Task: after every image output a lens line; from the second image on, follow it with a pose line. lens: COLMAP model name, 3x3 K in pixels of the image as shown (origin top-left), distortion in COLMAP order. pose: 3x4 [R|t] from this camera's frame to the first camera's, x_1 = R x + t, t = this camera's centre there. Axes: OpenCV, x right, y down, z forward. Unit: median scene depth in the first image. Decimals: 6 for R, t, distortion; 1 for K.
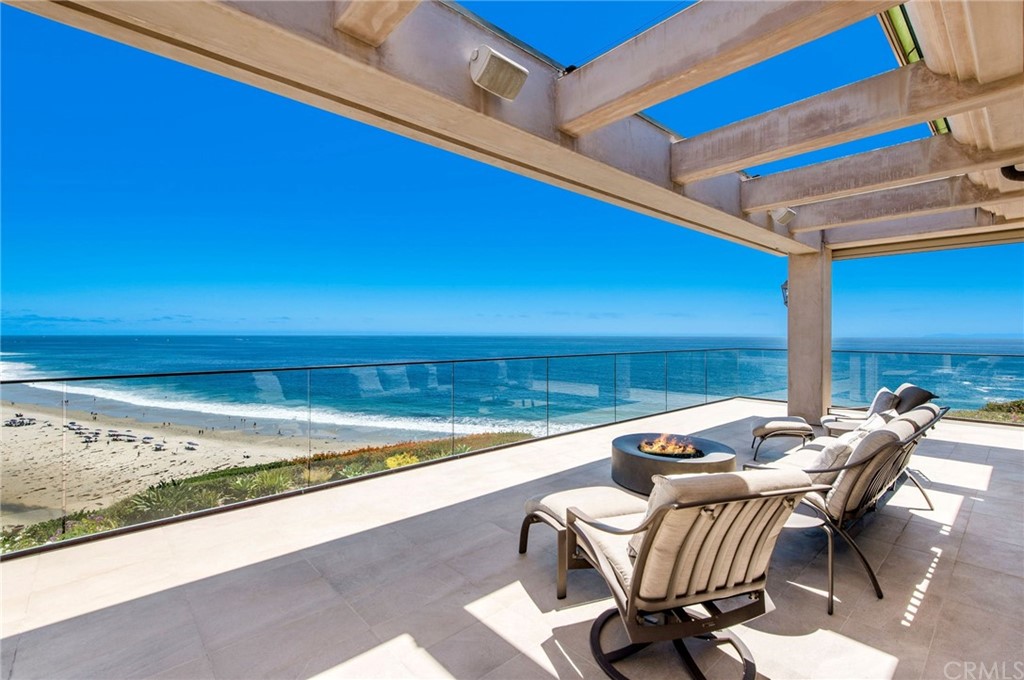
lens RADIAL K [[463.8, 0, 510.3], [0, 463.8, 336.2], [0, 0, 1]] dist [-0.000766, 0.000184]
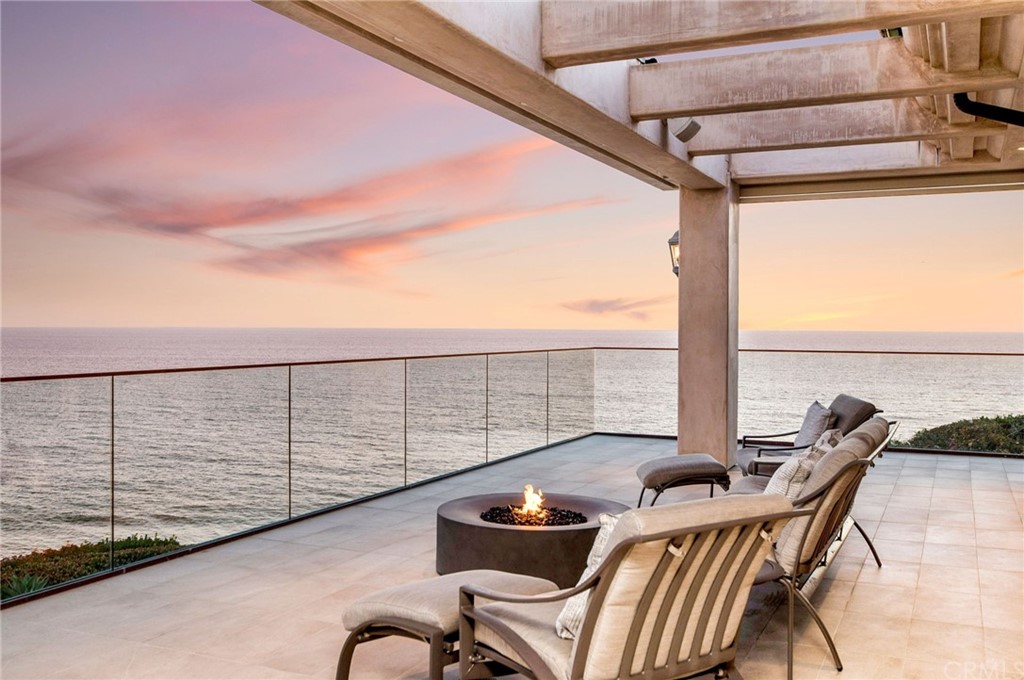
lens RADIAL K [[1008.8, 0, 512.4], [0, 1008.8, 339.9], [0, 0, 1]] dist [0.018423, 0.000000]
pose [[0.911628, -0.003073, 0.411006, -0.267828], [-0.001957, 0.999928, 0.011817, 0.009037], [-0.411013, -0.011577, 0.911556, -0.202094]]
